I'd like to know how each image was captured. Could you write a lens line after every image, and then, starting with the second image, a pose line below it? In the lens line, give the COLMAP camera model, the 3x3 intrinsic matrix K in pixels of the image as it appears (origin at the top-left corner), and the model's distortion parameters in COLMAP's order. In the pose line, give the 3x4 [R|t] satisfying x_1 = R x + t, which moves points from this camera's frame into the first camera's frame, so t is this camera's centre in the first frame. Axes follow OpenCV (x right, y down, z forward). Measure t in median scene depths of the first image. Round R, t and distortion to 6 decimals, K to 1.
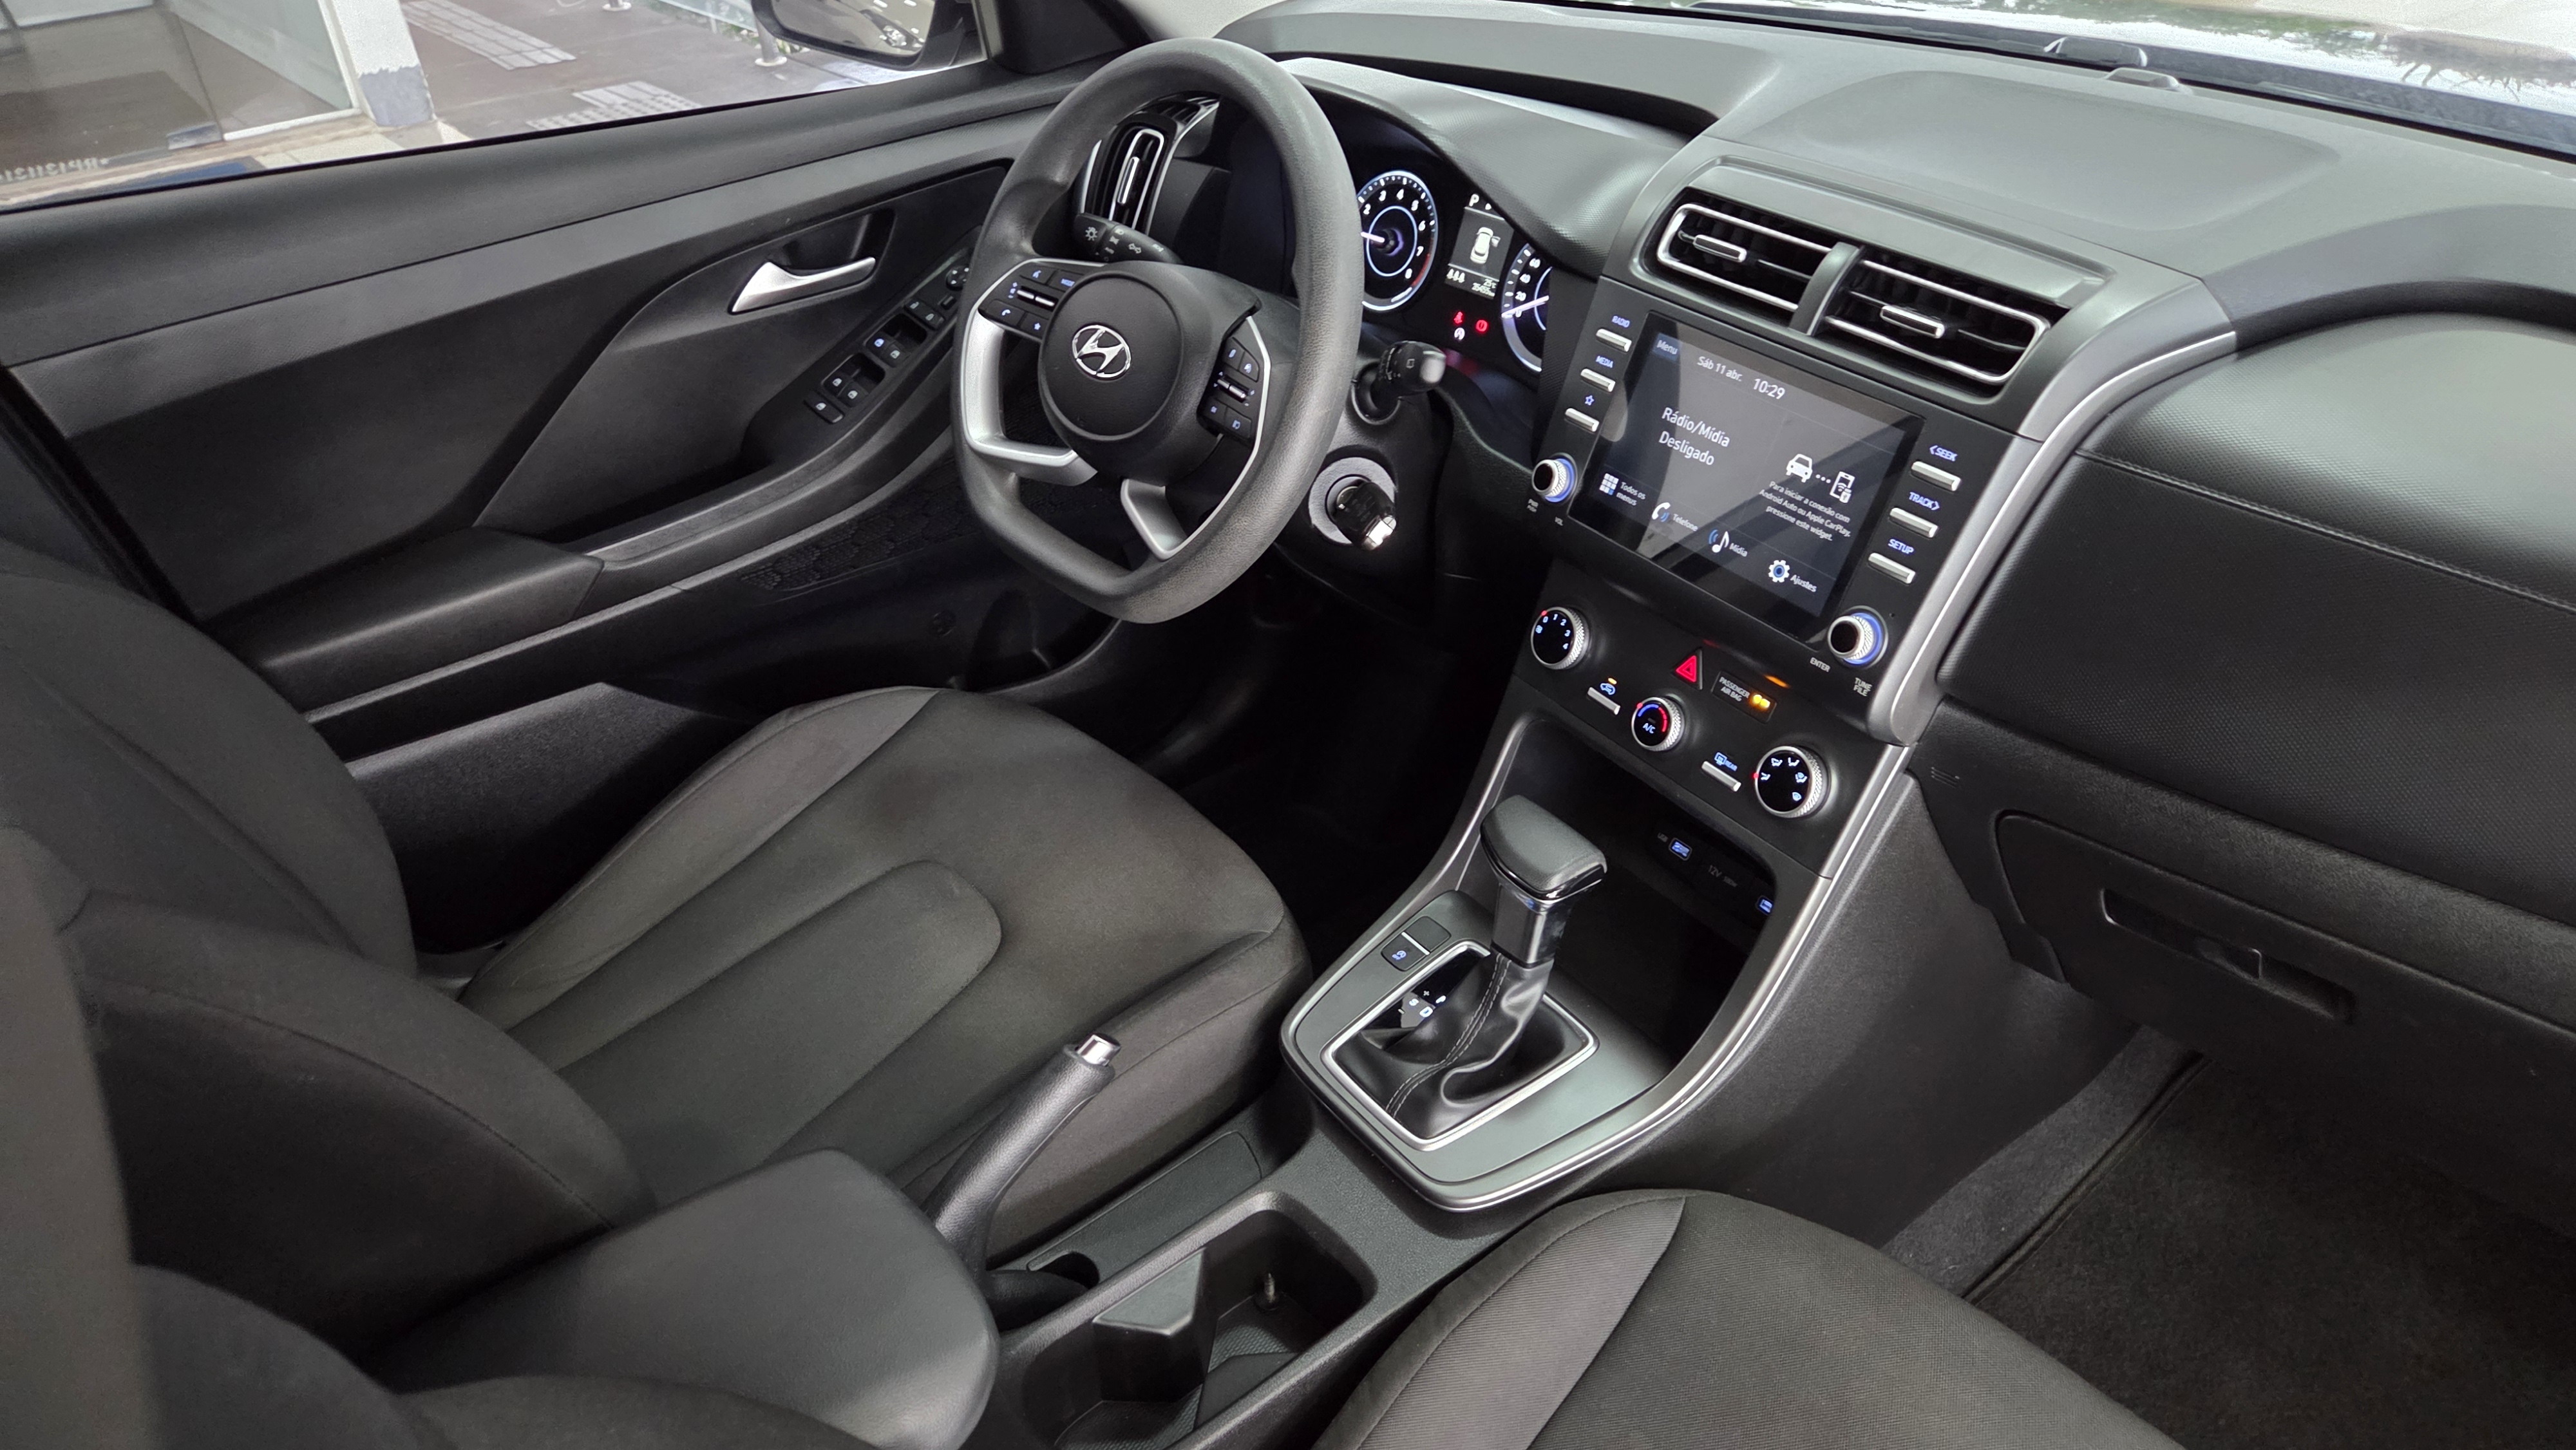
lens RADIAL K [[1748.1, 0, 1256.2], [0, 1748.1, 727.2], [0, 0, 1]] dist [0.065914, -0.060219]
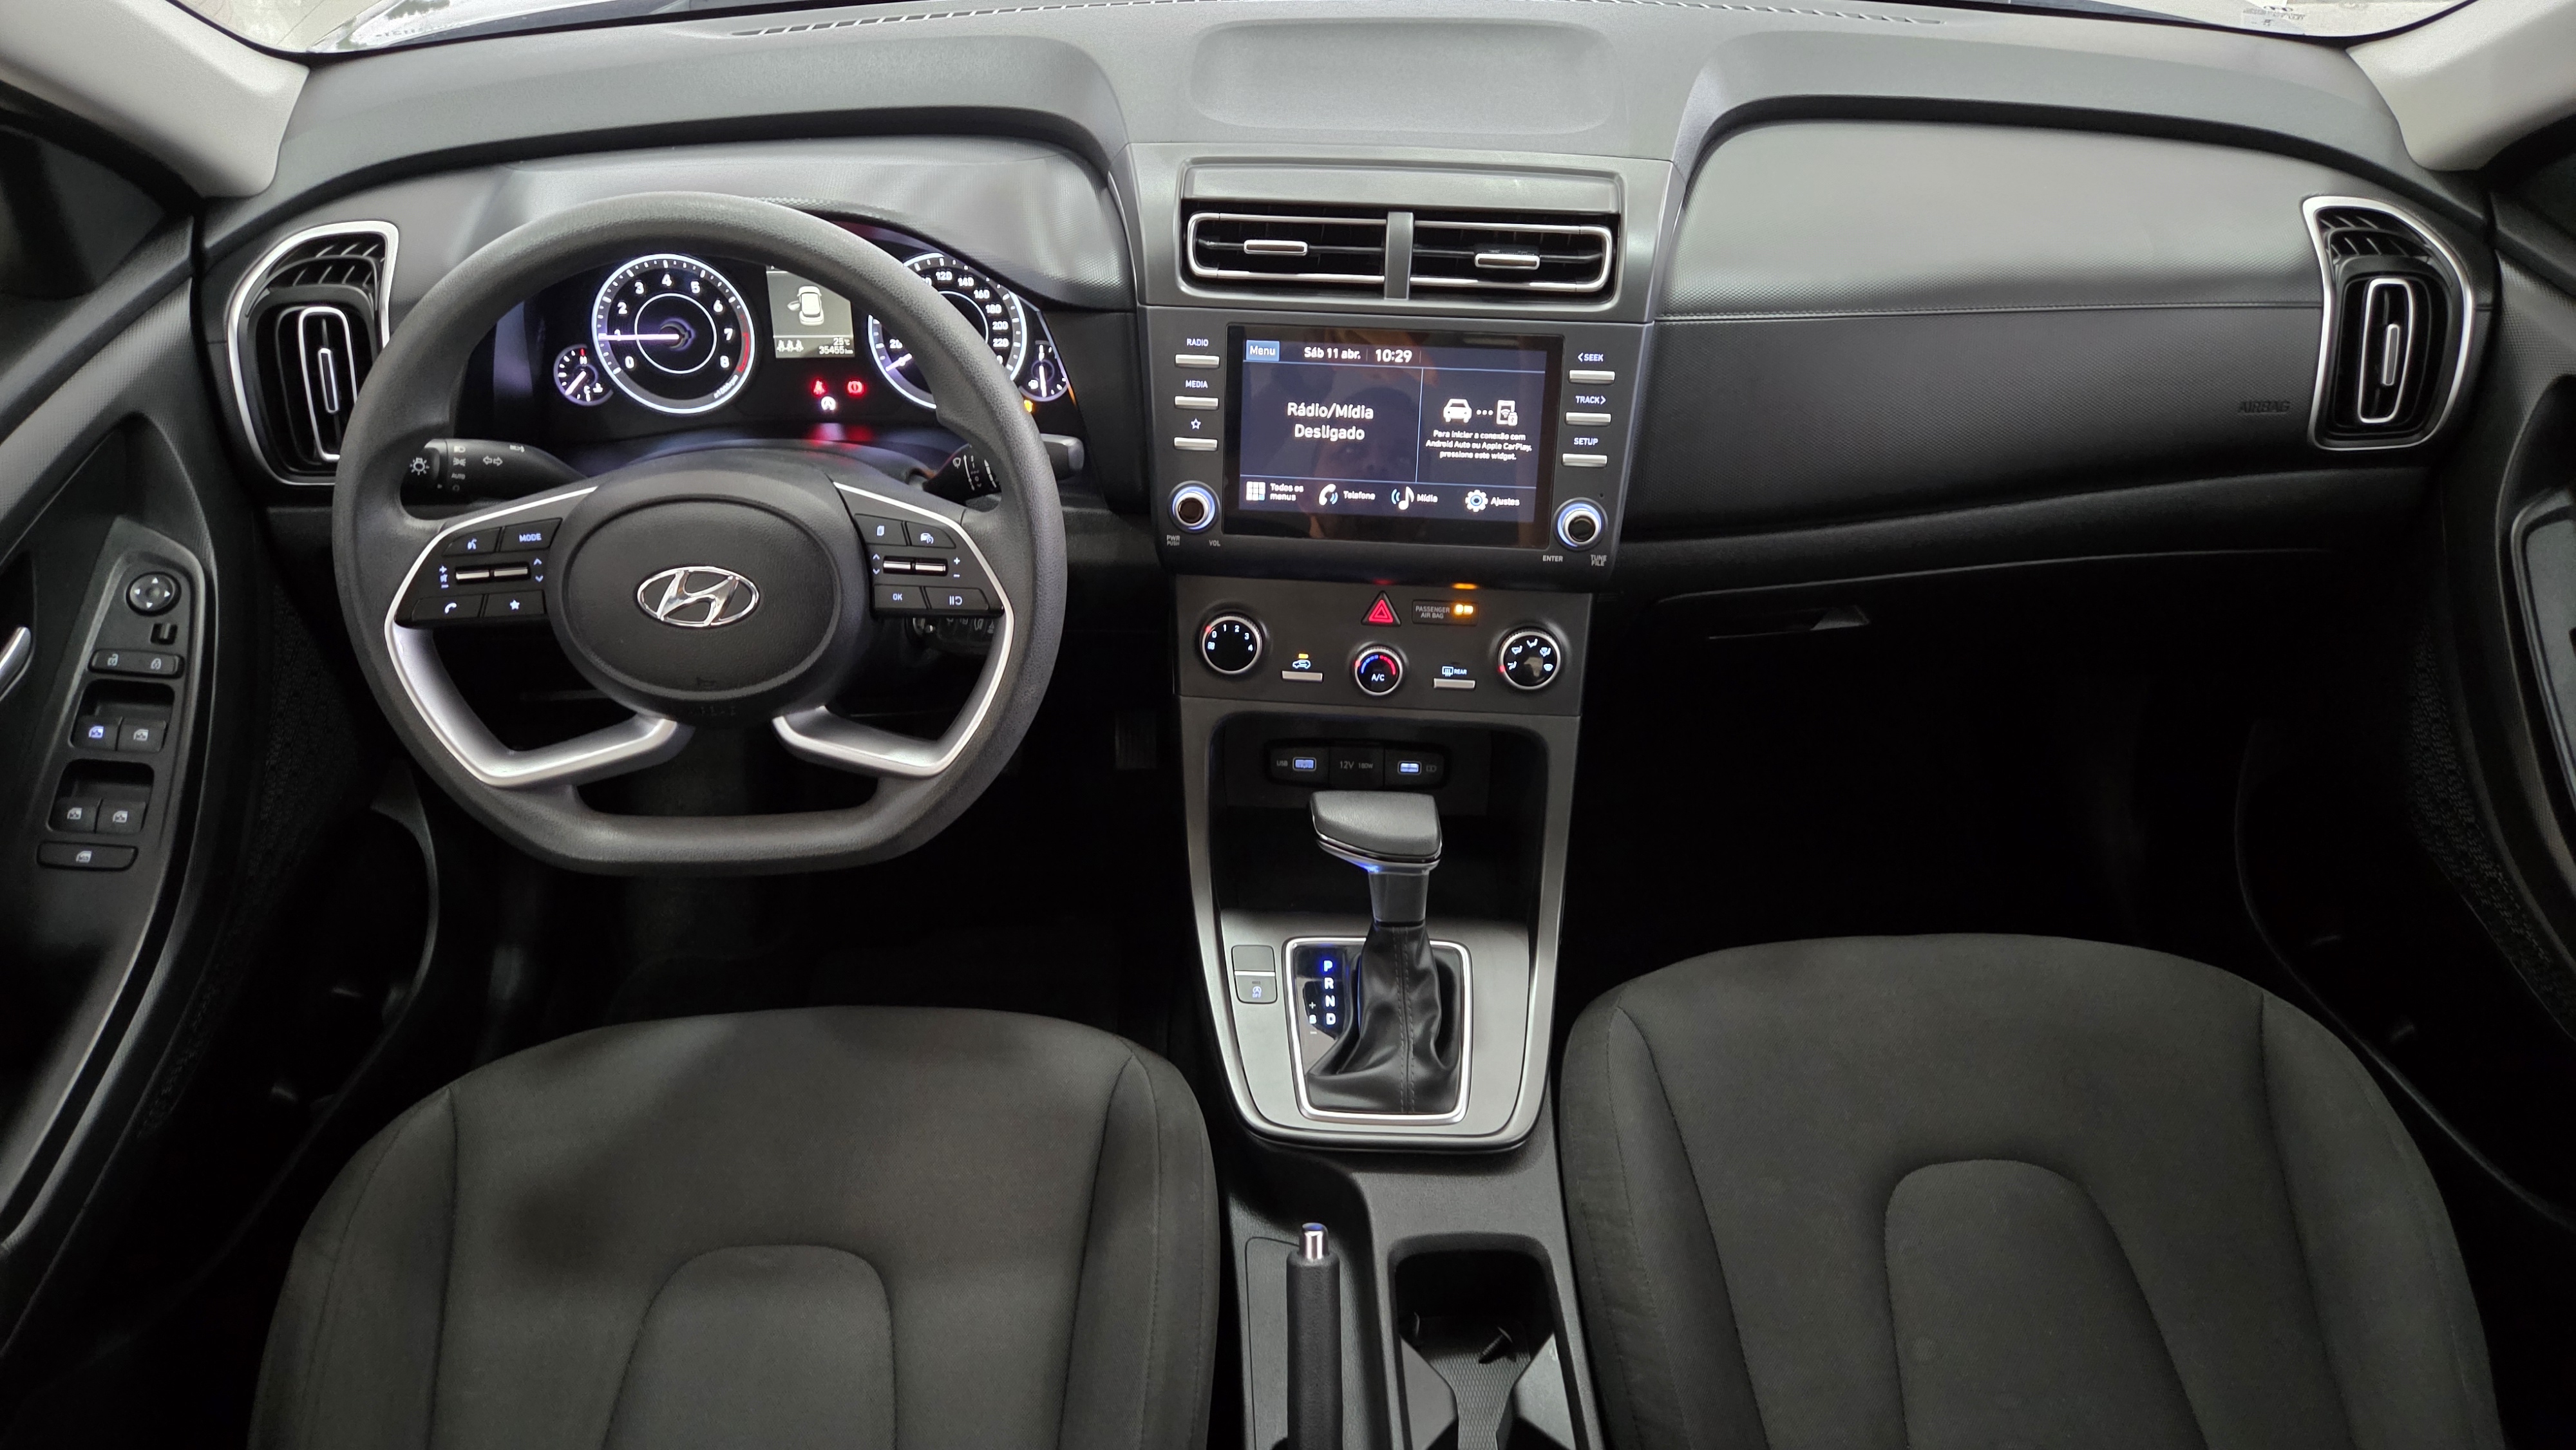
lens RADIAL K [[1747.8, 0, 1272.4], [0, 1747.8, 692.7], [0, 0, 1]] dist [0.080362, -0.091399]
pose [[0.598343, -0.482038, 0.640019, -0.517178], [0.420640, 0.868836, 0.261125, -0.304222], [-0.681944, 0.112976, 0.722626, 0.264833]]
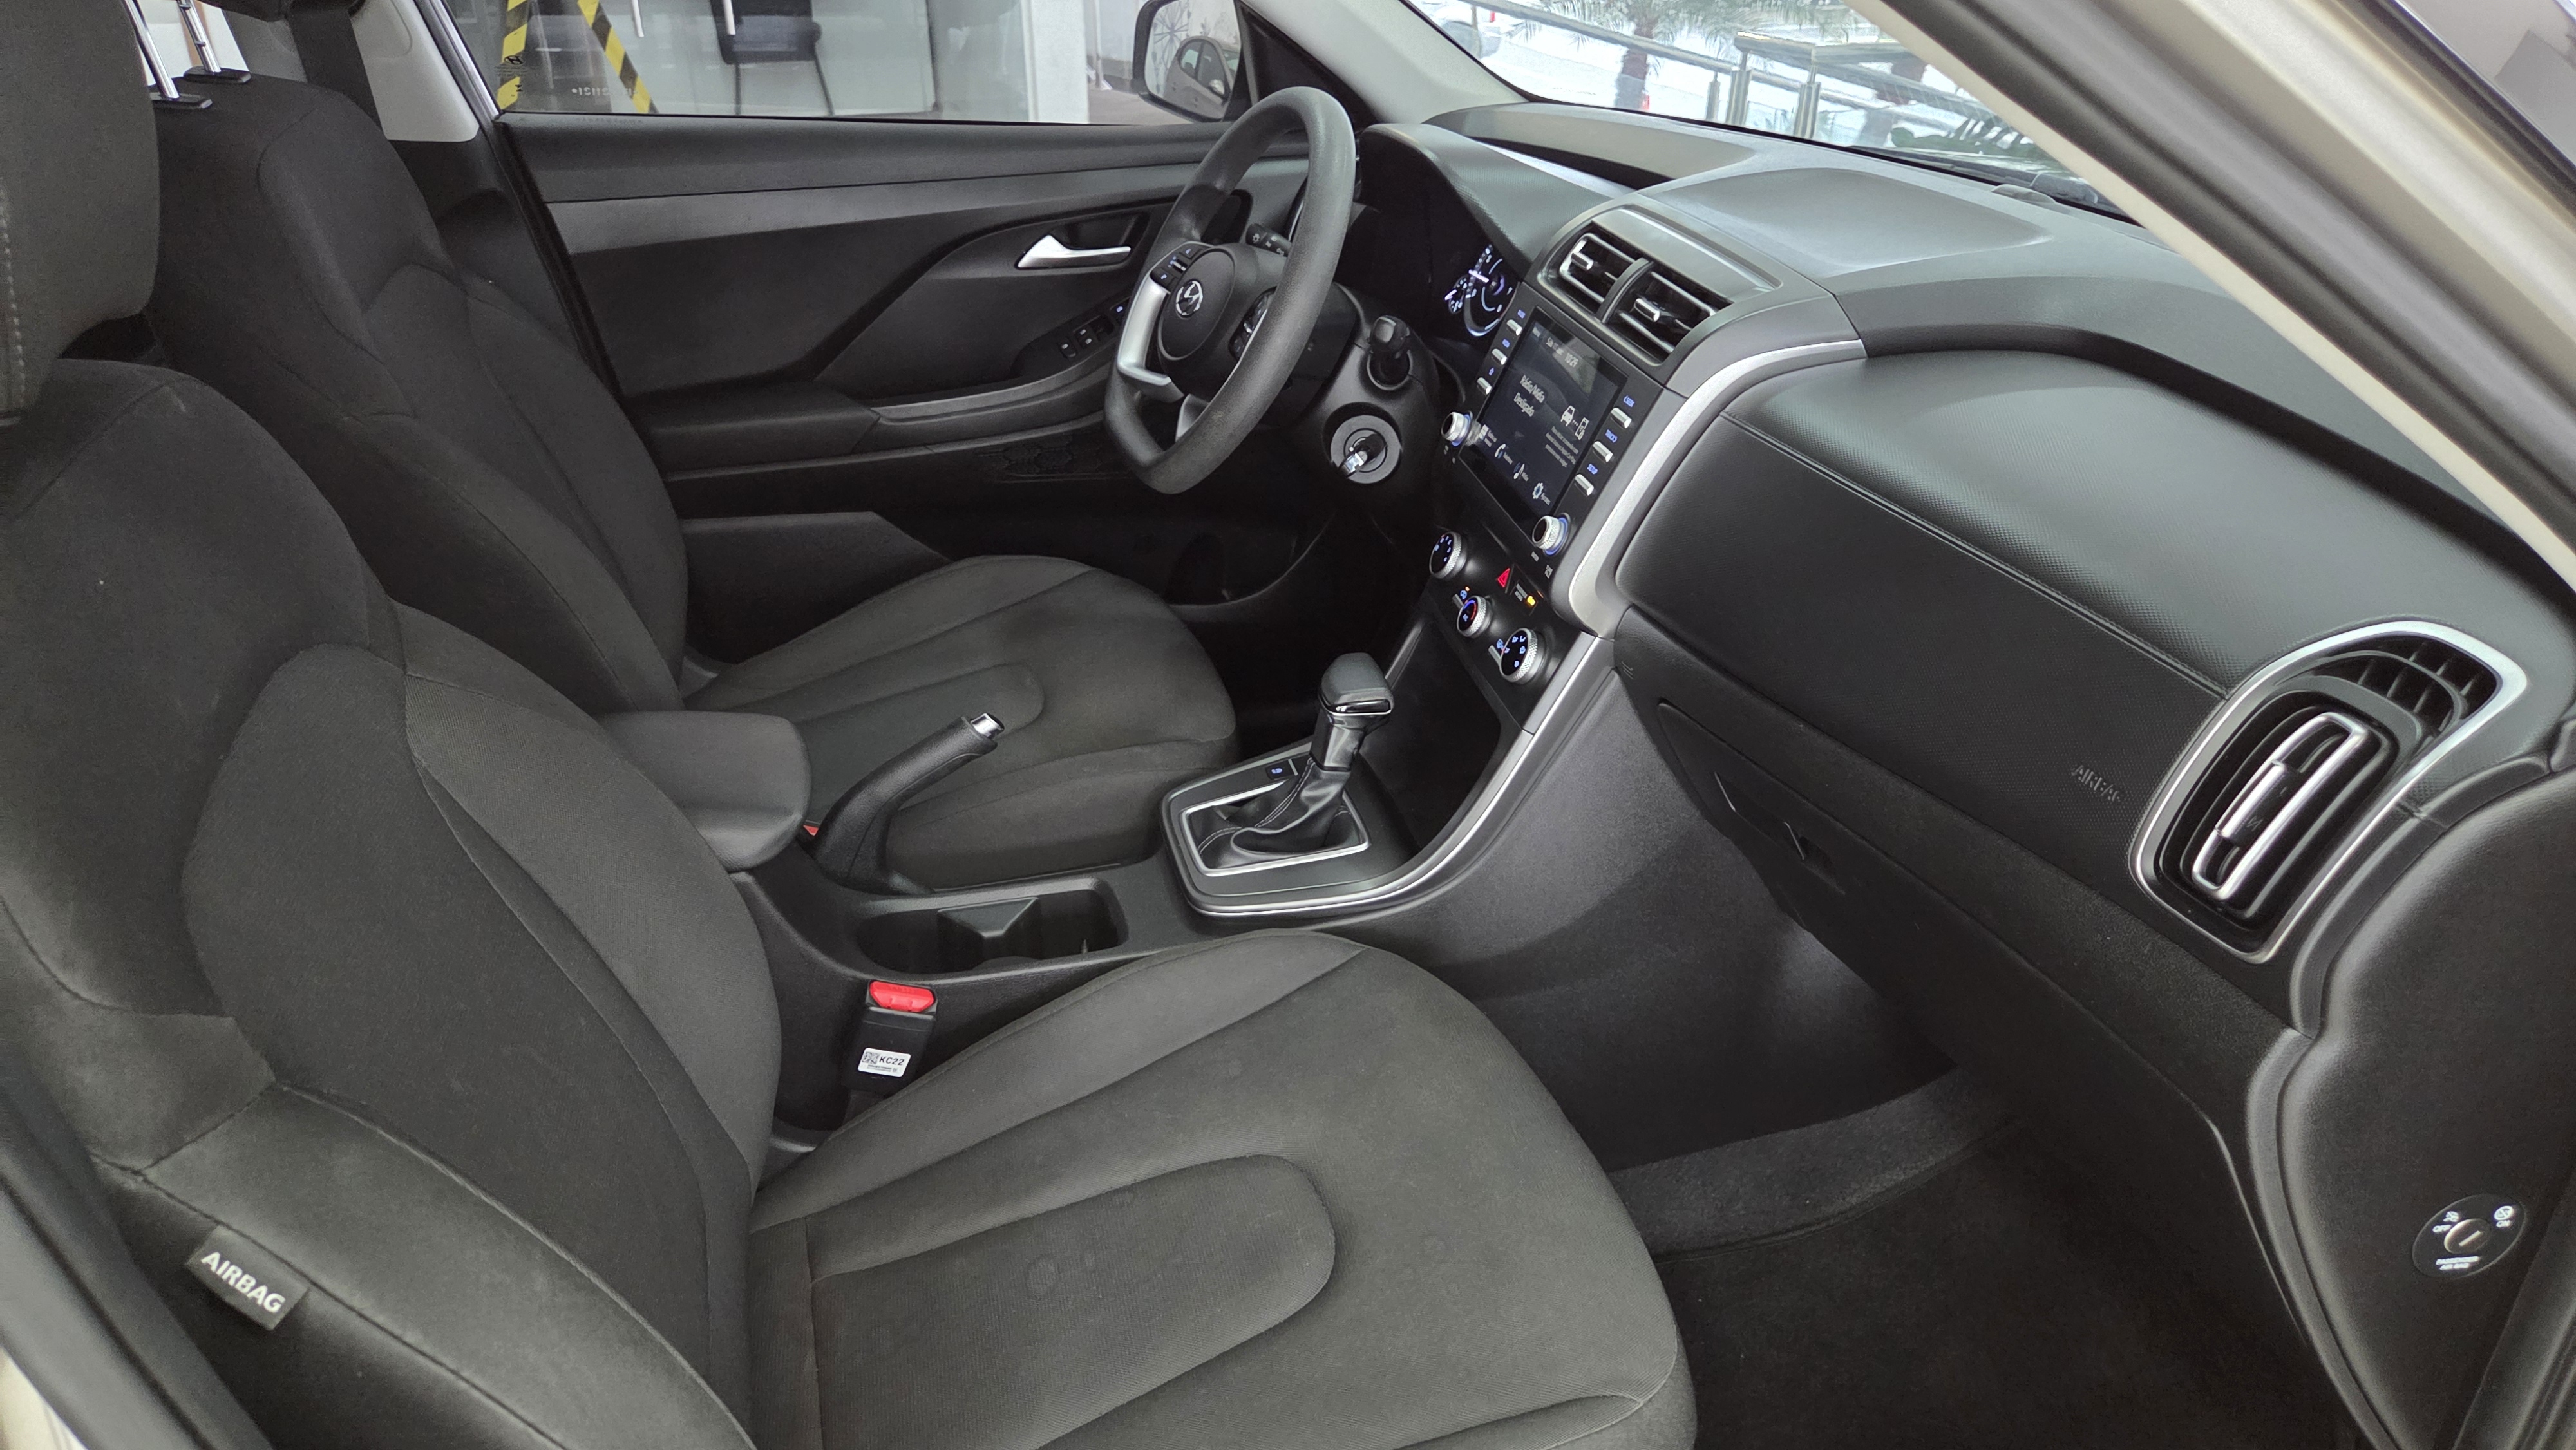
lens RADIAL K [[1748.1, 0, 1256.2], [0, 1748.1, 727.2], [0, 0, 1]] dist [0.065914, -0.060219]
pose [[0.918165, 0.216012, -0.332133, 0.529783], [-0.250368, 0.966044, -0.063836, 0.200000], [0.307065, 0.141768, 0.941070, -0.247971]]
